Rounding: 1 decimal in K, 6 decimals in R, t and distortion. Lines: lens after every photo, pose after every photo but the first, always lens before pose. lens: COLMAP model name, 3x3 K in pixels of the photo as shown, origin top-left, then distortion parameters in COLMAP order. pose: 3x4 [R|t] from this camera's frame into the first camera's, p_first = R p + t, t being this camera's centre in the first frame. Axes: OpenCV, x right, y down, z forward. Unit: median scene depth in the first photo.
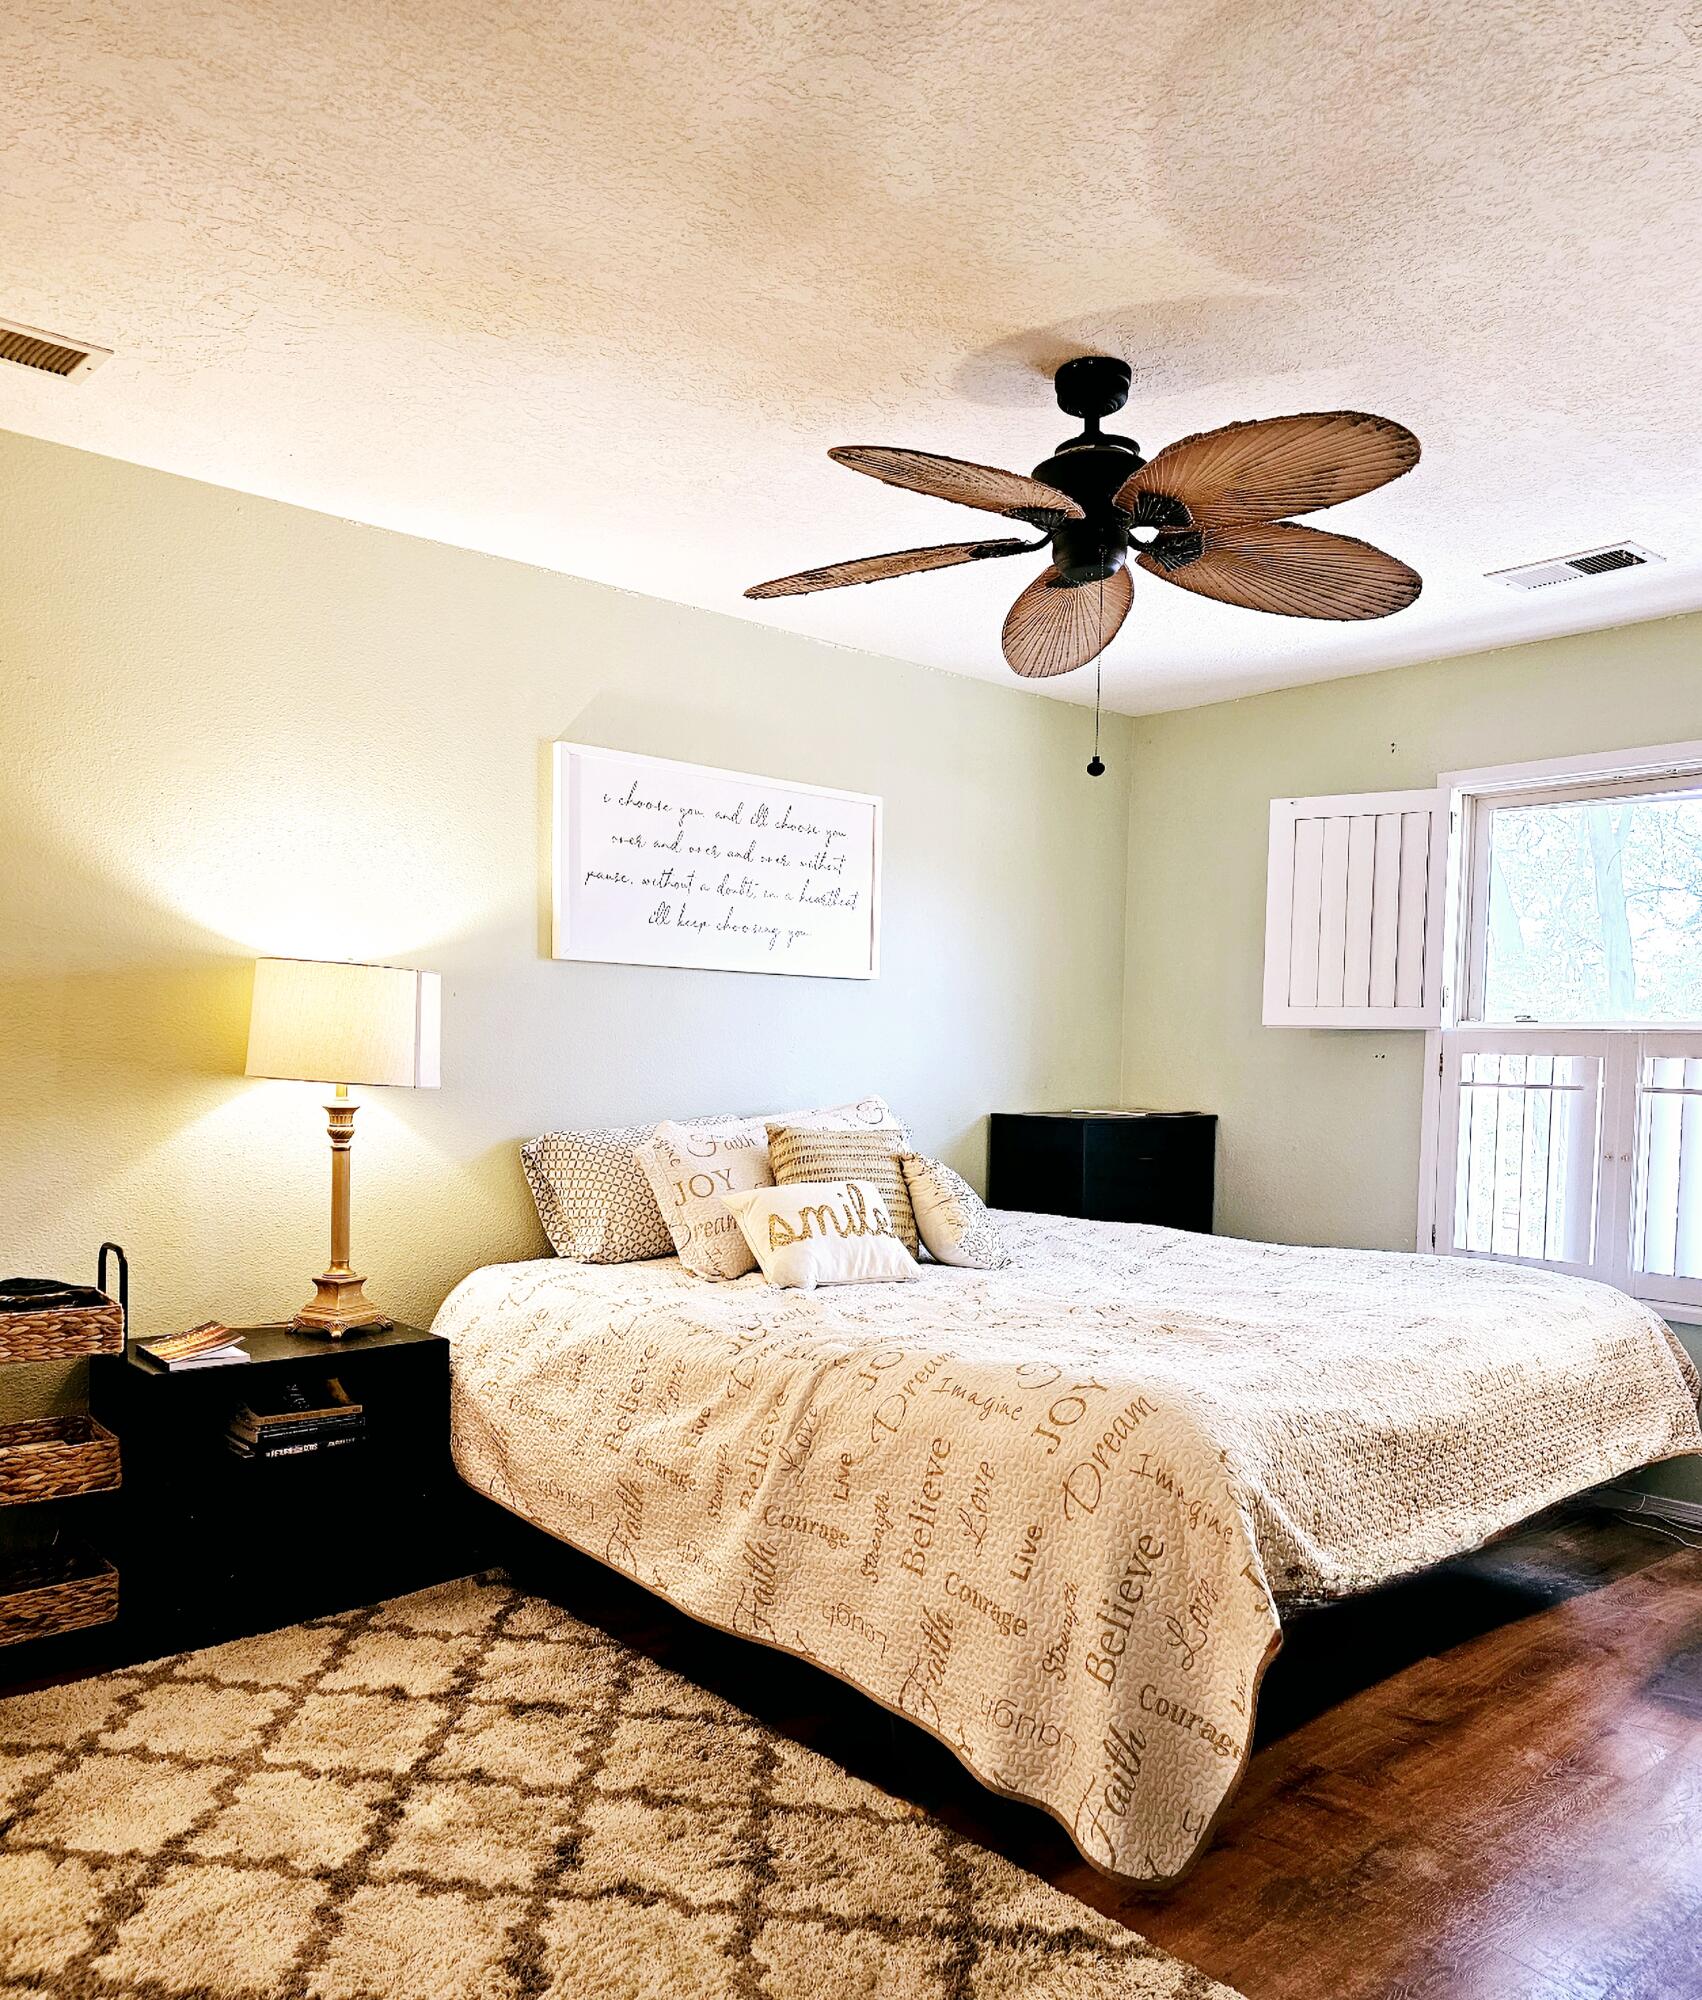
lens RADIAL K [[1501.2, 0, 849.9], [0, 1501.2, 1076.3], [0, 0, 1]] dist [0.004547, -0.000262]
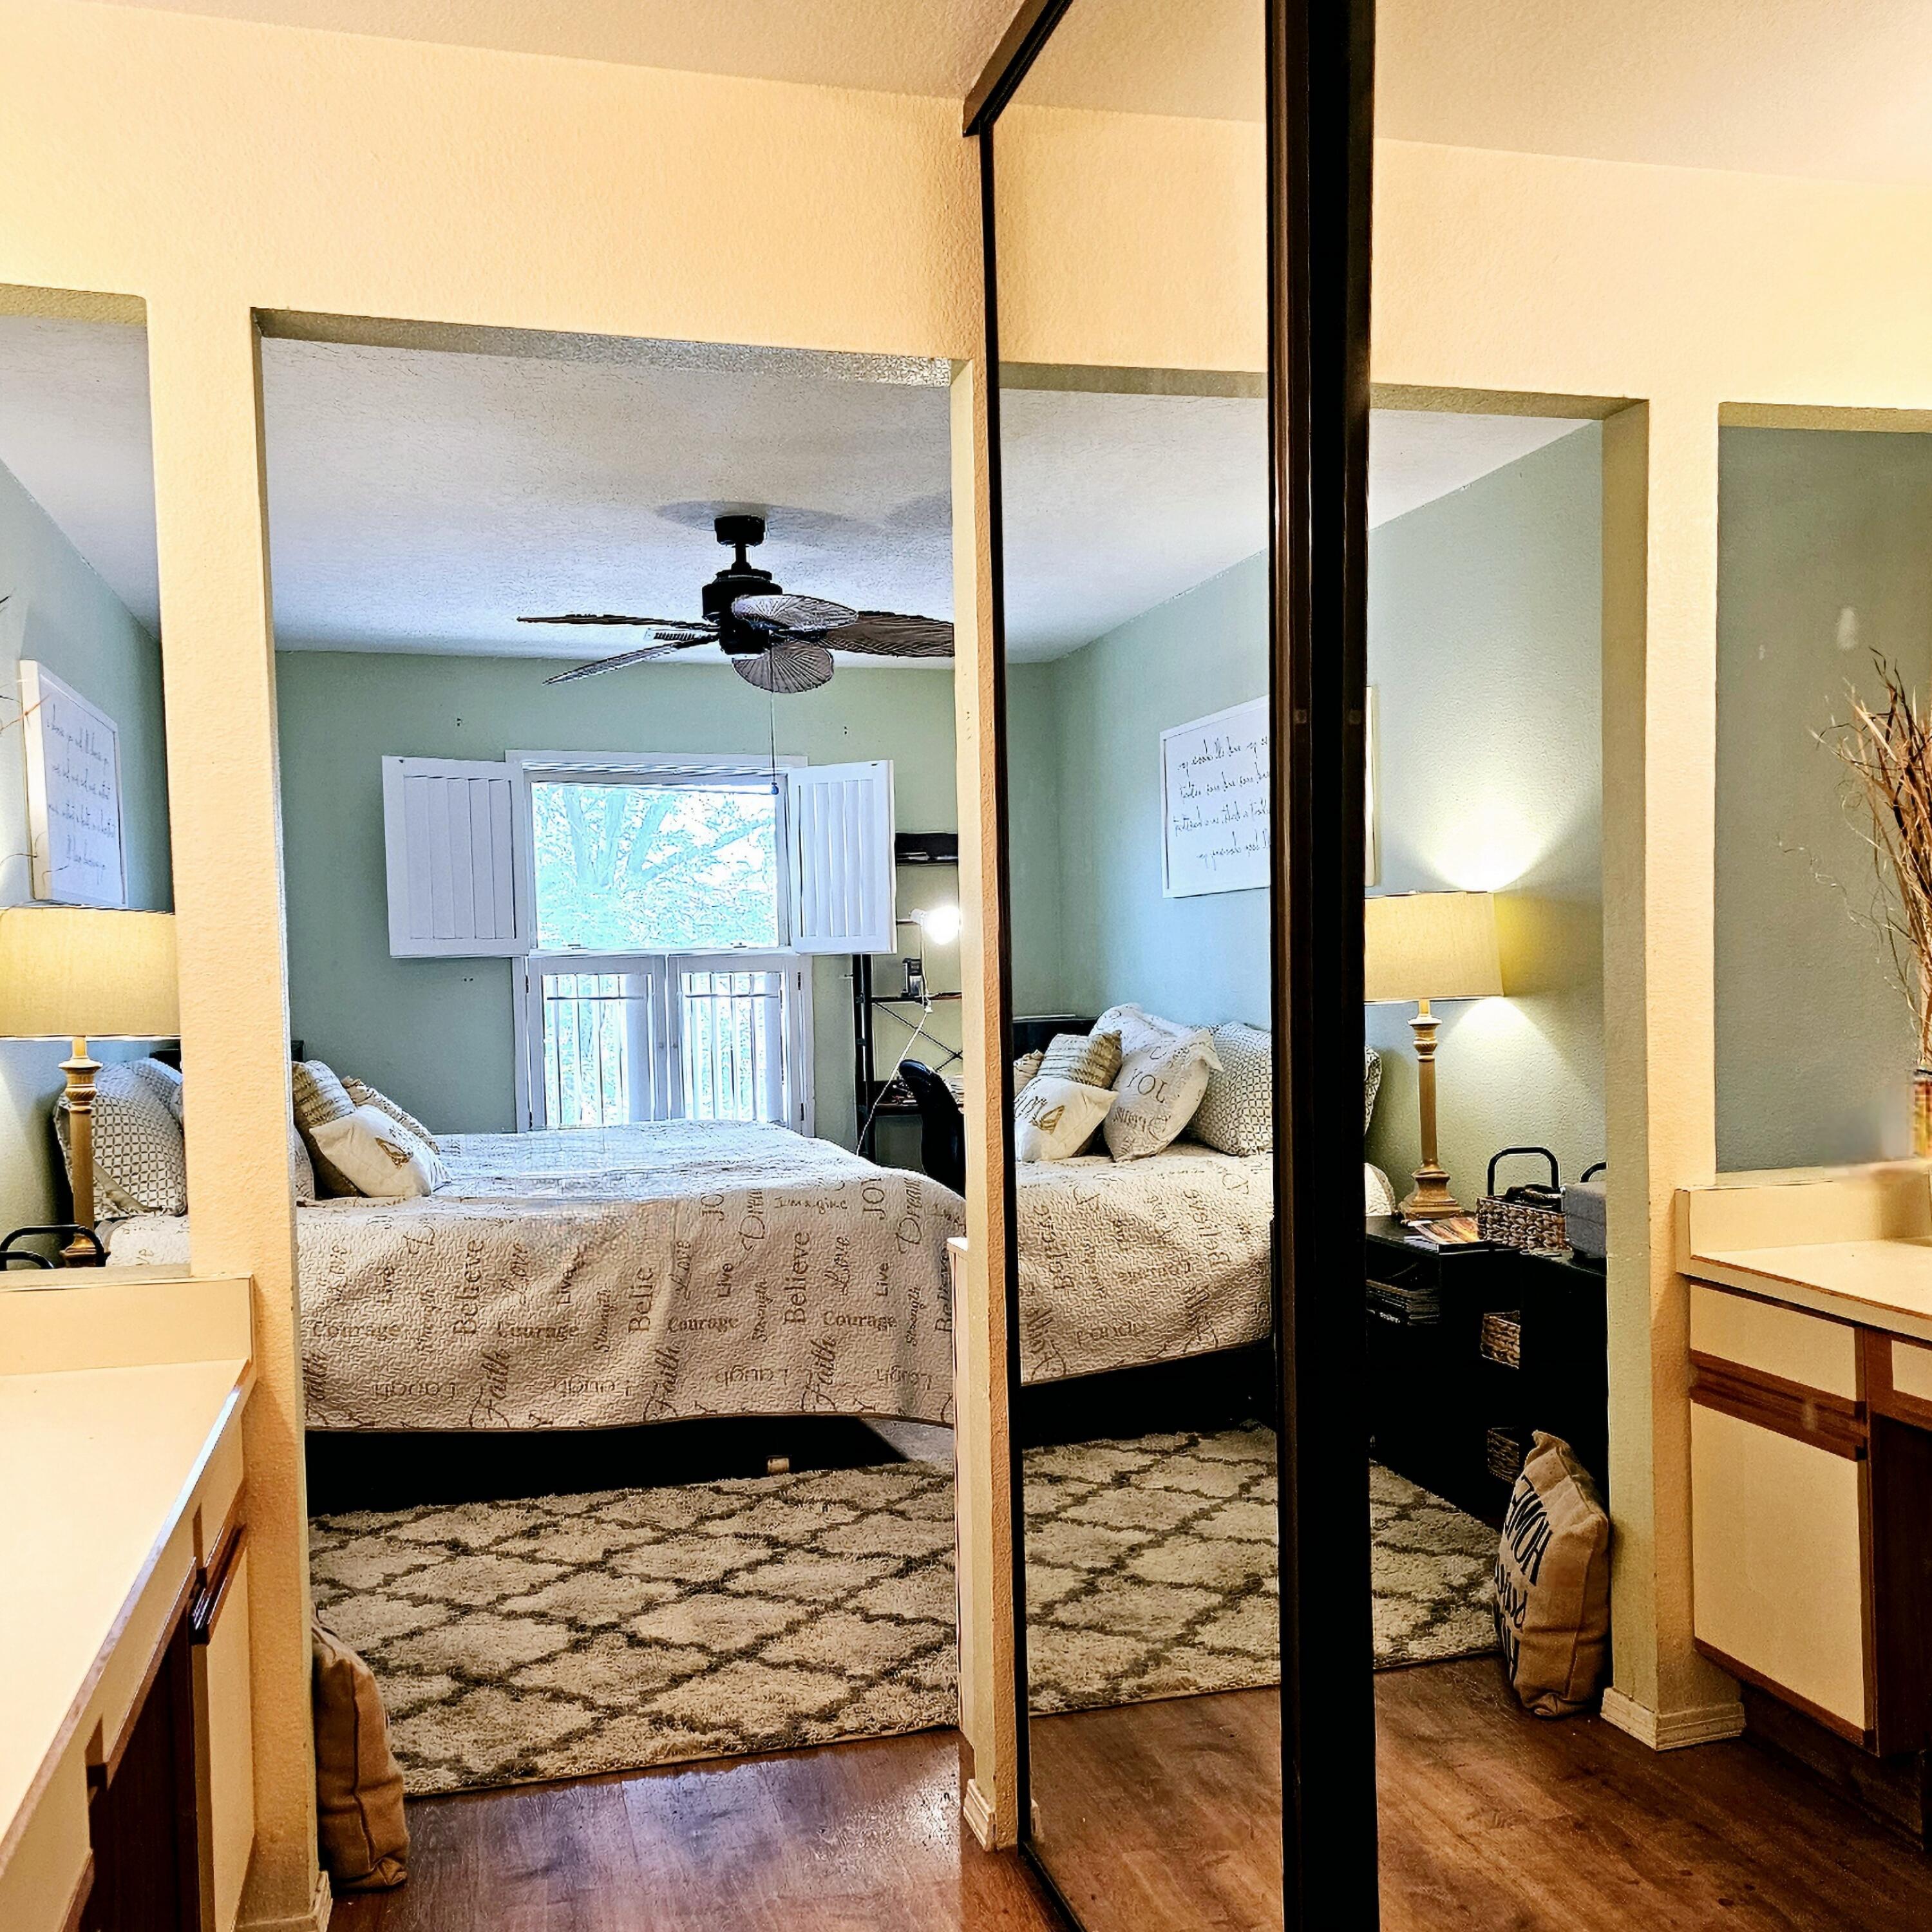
lens RADIAL K [[1838.1, 0, 962.2], [0, 1838.1, 966.3], [0, 0, 1]] dist [-0.006399, -0.011432]
pose [[0.428811, -0.025386, 0.903038, -1.403486], [0.040500, 0.999140, 0.008856, -0.036822], [-0.902486, 0.032776, 0.429470, 0.031541]]
